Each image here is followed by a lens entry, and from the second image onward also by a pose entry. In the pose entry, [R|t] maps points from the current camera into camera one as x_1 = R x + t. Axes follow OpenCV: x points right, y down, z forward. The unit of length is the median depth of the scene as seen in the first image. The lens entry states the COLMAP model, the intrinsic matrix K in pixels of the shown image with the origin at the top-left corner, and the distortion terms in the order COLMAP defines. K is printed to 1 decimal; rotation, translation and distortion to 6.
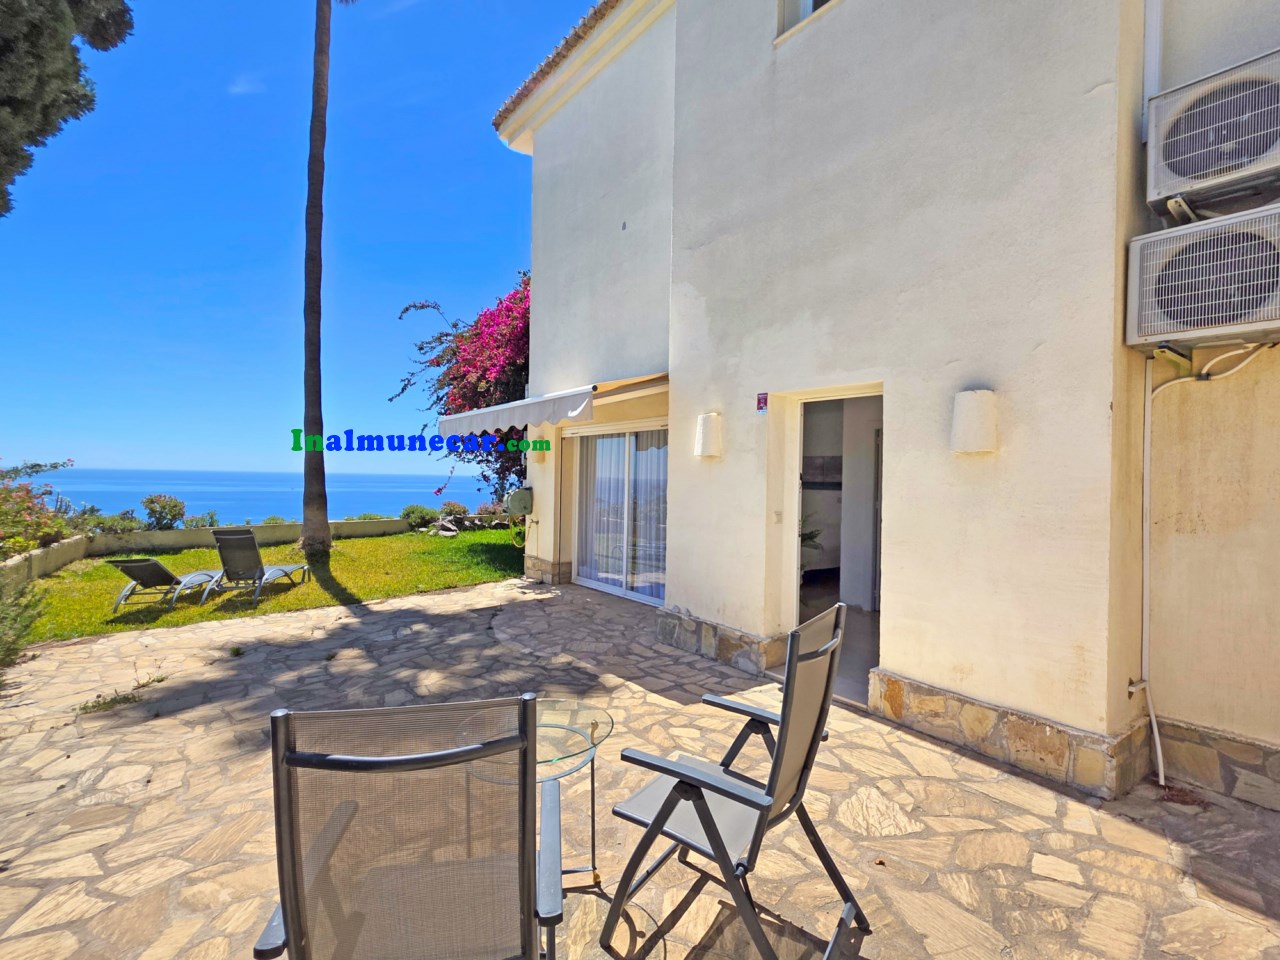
lens RADIAL K [[604.2, 0, 644.8], [0, 604.2, 472.5], [0, 0, 1]] dist [0.002191, 0.000742]
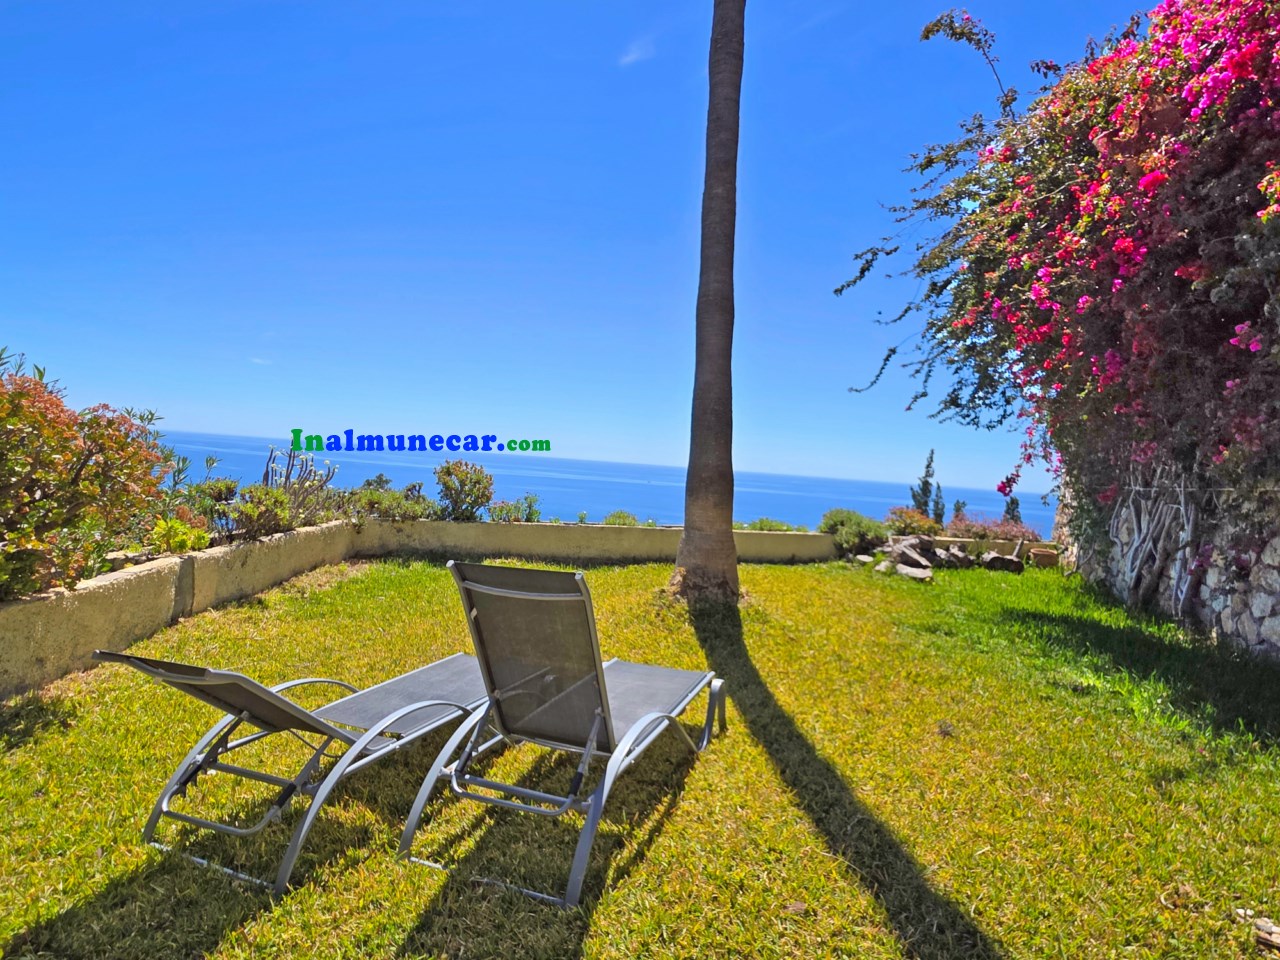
lens RADIAL K [[725.5, 0, 638.9], [0, 725.5, 480.6], [0, 0, 1]] dist [0.004995, -0.002259]
pose [[0.870130, 0.056561, -0.489566, -0.303899], [-0.051905, 0.998385, 0.023094, 0.030377], [0.490081, 0.005316, 0.871661, 0.471351]]
